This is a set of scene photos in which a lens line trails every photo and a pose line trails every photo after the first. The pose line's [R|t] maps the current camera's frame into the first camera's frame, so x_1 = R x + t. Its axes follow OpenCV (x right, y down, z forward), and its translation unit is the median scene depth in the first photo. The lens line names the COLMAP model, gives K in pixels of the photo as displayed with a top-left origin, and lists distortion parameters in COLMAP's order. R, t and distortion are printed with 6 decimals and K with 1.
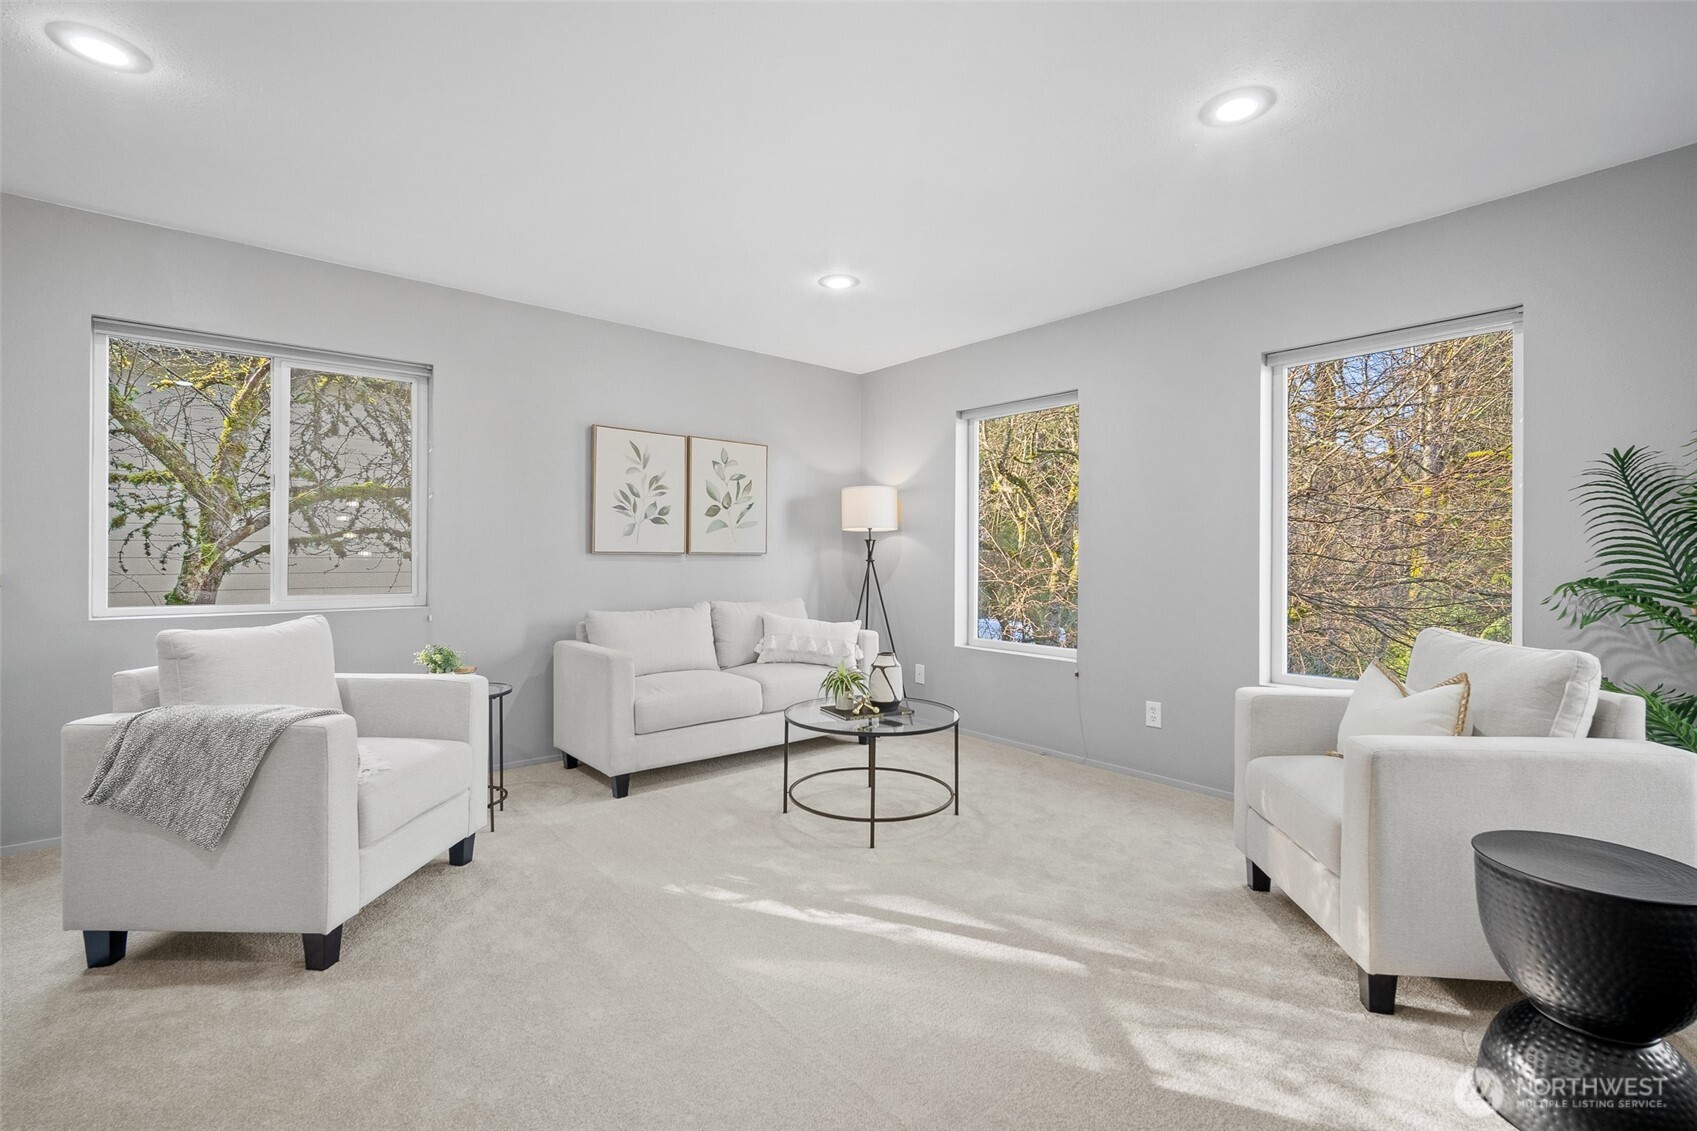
lens RADIAL K [[740.4, 0, 858.3], [0, 740.4, 552.2], [0, 0, 1]] dist [-0.013372, 0.003519]
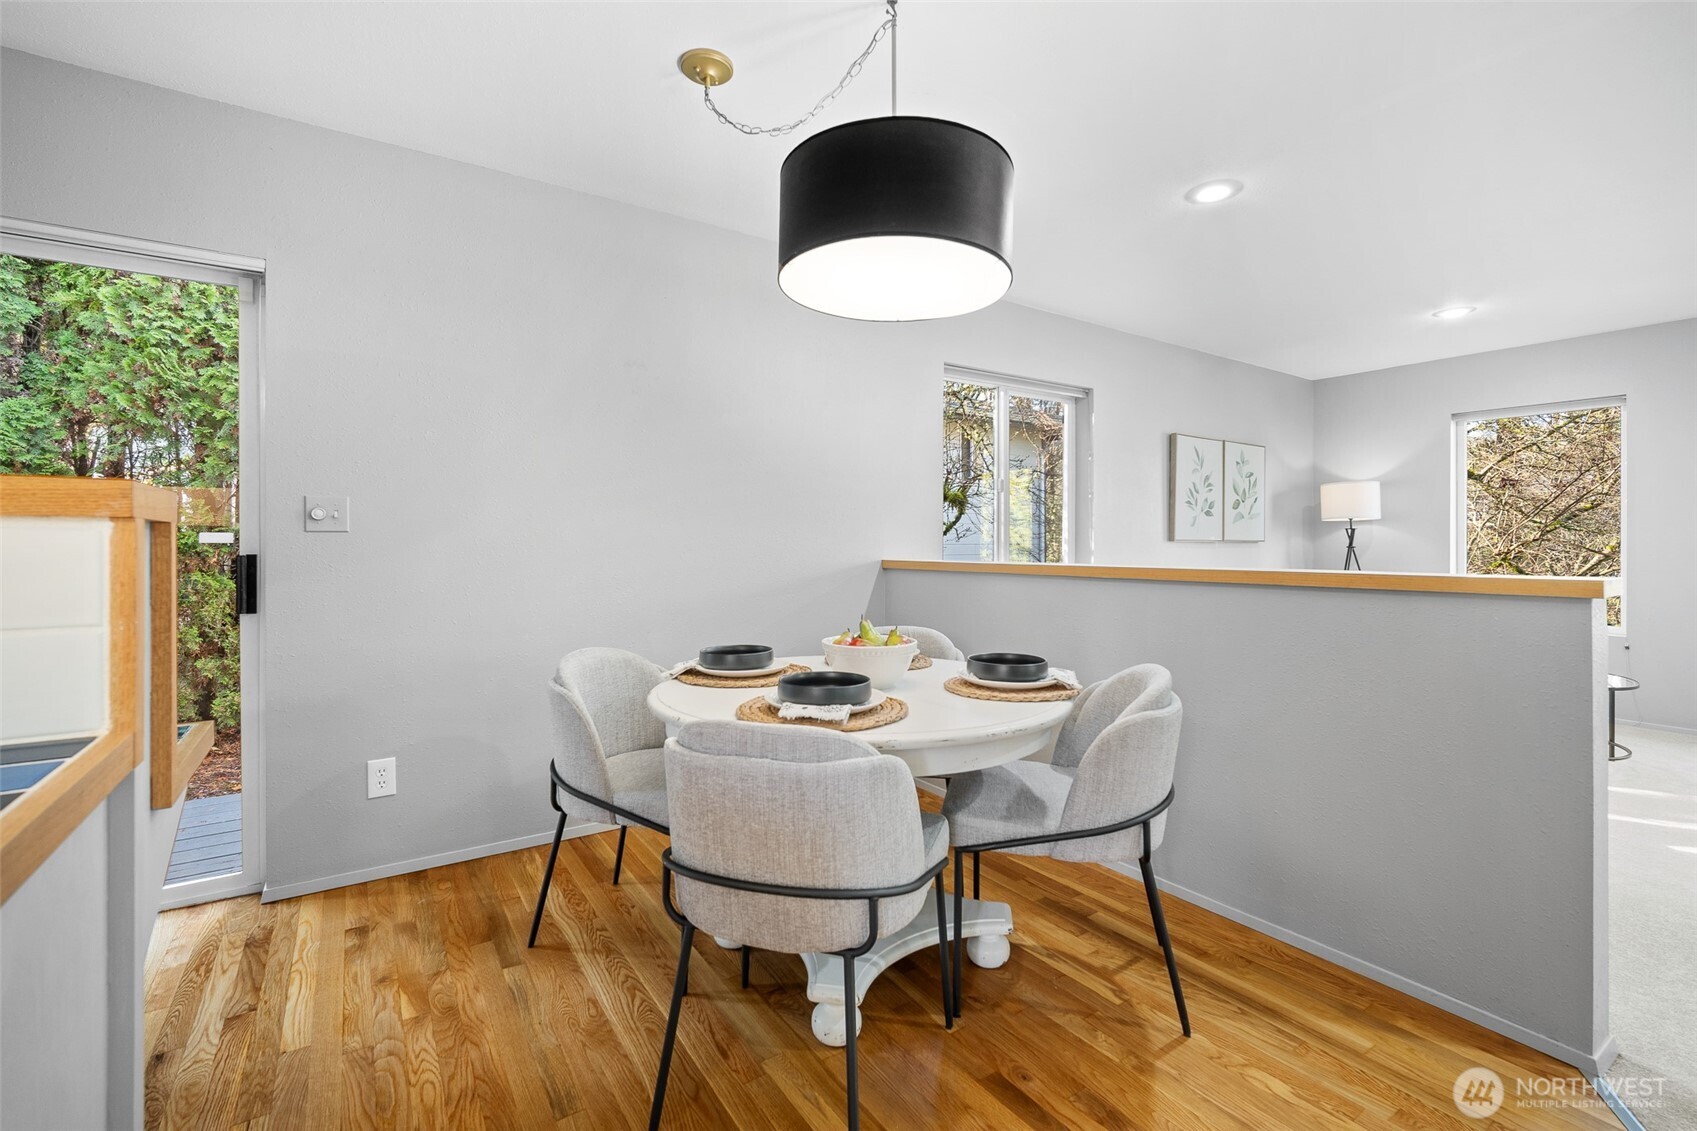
lens RADIAL K [[740.4, 0, 832.5], [0, 740.4, 543.8], [0, 0, 1]] dist [-0.013372, 0.003519]
pose [[0.993533, -0.001436, -0.113536, -1.001531], [0.002266, 0.999972, 0.007188, -0.005403], [0.113523, -0.007399, 0.993508, -0.321519]]
